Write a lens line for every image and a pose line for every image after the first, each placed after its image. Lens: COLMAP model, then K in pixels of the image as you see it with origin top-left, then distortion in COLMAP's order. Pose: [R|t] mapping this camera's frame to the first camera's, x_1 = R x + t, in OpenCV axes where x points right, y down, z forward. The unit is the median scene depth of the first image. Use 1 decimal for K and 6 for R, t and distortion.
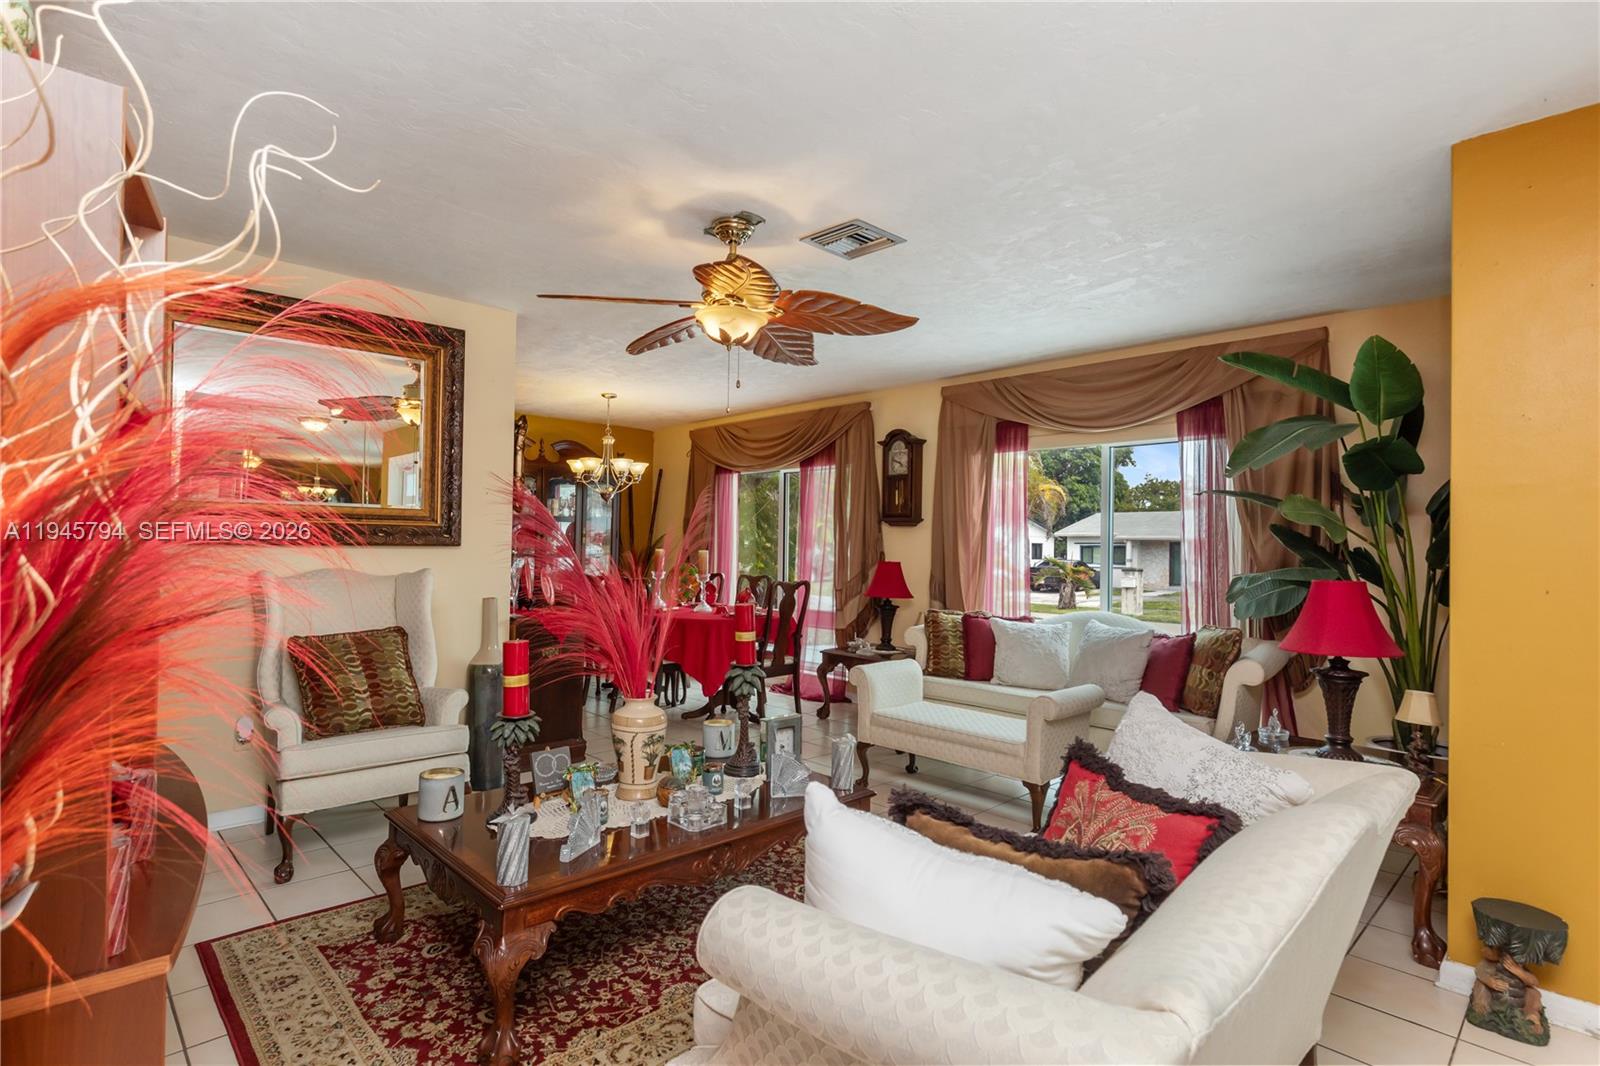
lens RADIAL K [[816.0, 0, 775.8], [0, 816.0, 538.0], [0, 0, 1]] dist [-0.000506, -0.001600]
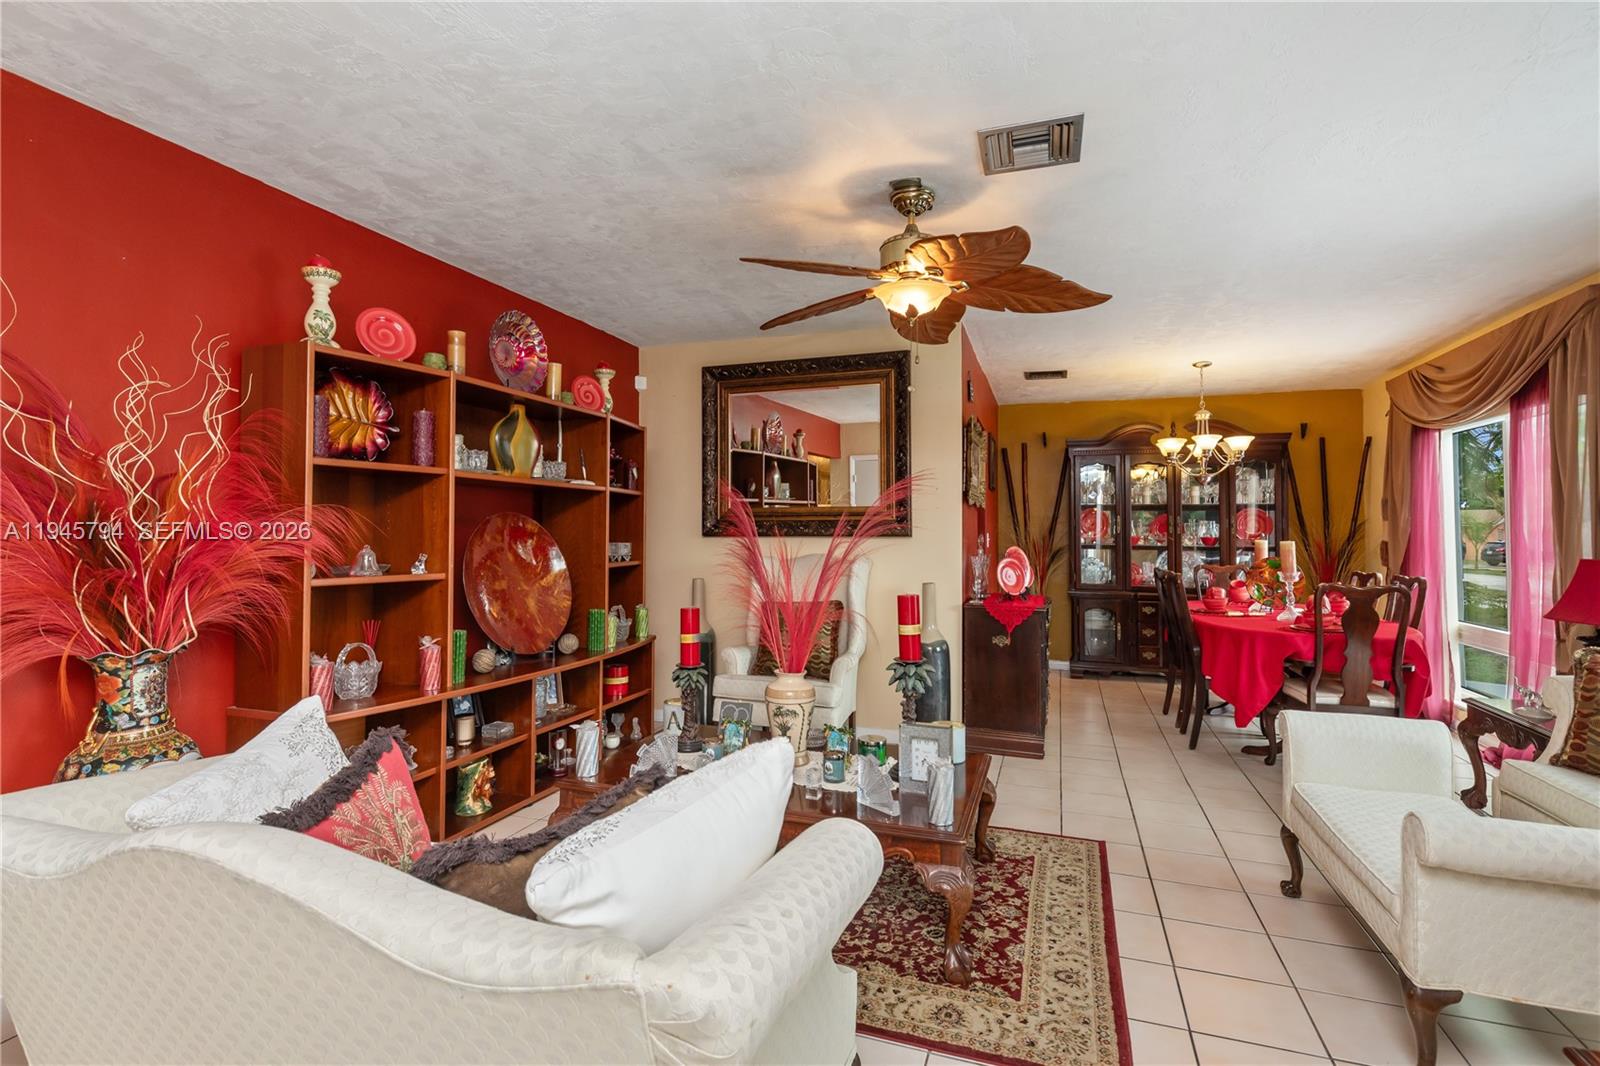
lens RADIAL K [[761.7, 0, 756.7], [0, 761.7, 503.9], [0, 0, 1]] dist [-0.003038, 0.001046]
pose [[0.436910, -0.047968, -0.898225, 0.546350], [0.008904, 0.998759, -0.049006, 0.016696], [0.899461, 0.013413, 0.436795, 0.380139]]
